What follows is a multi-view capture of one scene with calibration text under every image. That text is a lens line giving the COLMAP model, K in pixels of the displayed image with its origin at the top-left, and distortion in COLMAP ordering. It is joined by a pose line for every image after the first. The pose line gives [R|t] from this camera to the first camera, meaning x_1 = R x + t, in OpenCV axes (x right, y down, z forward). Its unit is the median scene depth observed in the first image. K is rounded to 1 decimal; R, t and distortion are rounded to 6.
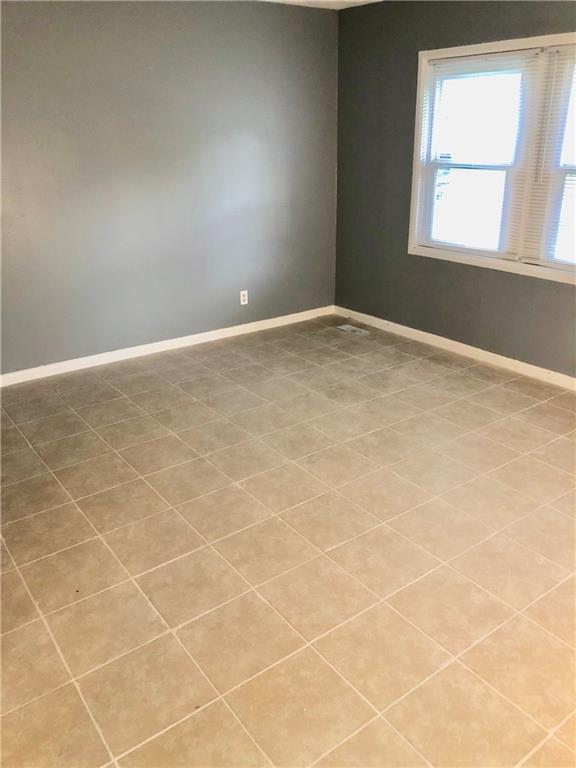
lens RADIAL K [[628.0, 0, 292.3], [0, 628.0, 376.3], [0, 0, 1]] dist [0.016582, 0.003131]
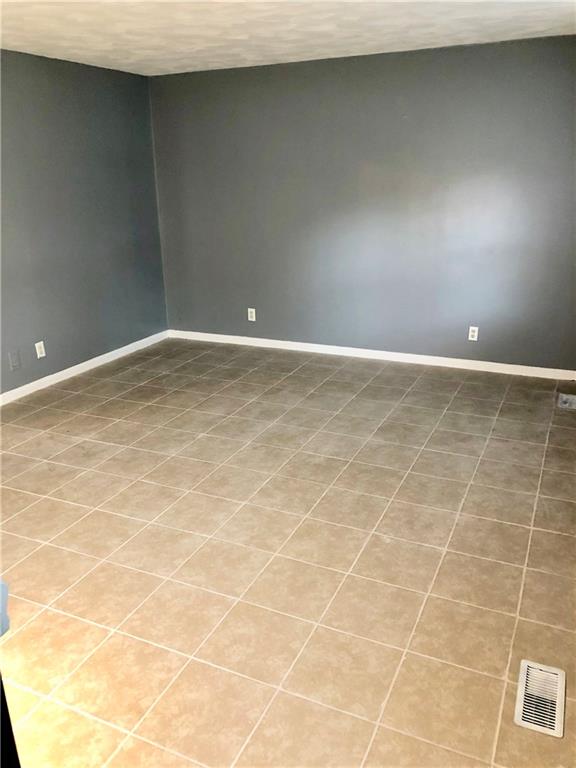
lens RADIAL K [[628.0, 0, 292.3], [0, 628.0, 376.3], [0, 0, 1]] dist [0.016582, 0.003131]
pose [[0.485573, 0.279847, -0.828193, 0.837959], [-0.309957, 0.940942, 0.136216, -0.145921], [0.817402, 0.190561, 0.543637, 0.314247]]
